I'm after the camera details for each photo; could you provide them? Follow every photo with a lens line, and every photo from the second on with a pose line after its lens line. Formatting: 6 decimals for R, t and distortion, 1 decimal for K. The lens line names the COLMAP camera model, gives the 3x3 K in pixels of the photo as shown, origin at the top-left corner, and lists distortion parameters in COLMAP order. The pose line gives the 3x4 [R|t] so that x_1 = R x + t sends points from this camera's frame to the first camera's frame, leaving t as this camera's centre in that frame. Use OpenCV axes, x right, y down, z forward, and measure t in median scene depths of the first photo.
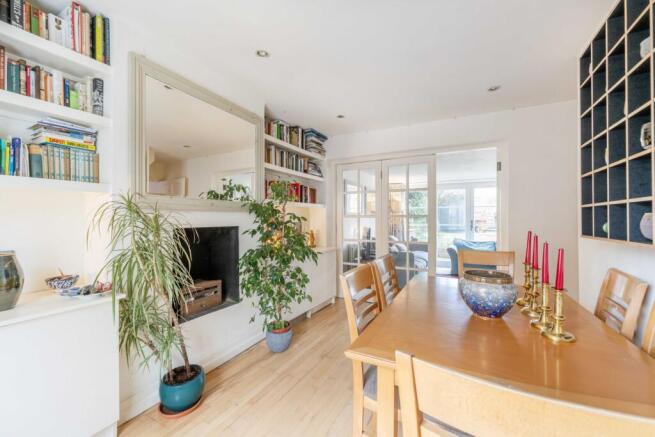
lens RADIAL K [[269.5, 0, 329.4], [0, 269.5, 215.6], [0, 0, 1]] dist [0.001491, -0.000208]
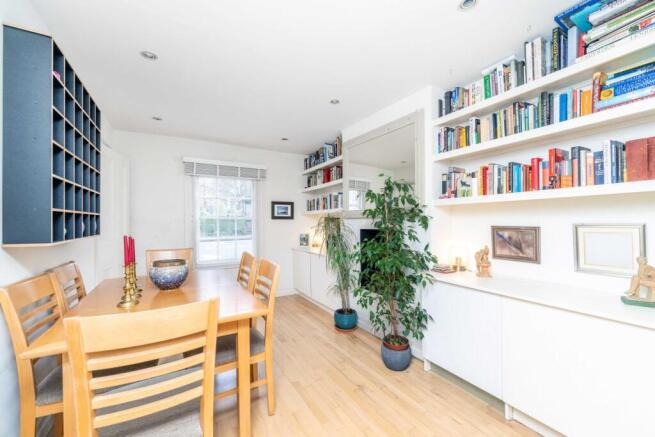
lens RADIAL K [[269.5, 0, 328.9], [0, 269.5, 221.3], [0, 0, 1]] dist [0.001491, -0.000208]
pose [[-0.552862, -0.001823, -0.833271, 0.841146], [0.005348, 0.999969, -0.005735, 0.009680], [0.833256, -0.007627, -0.552835, 1.600731]]
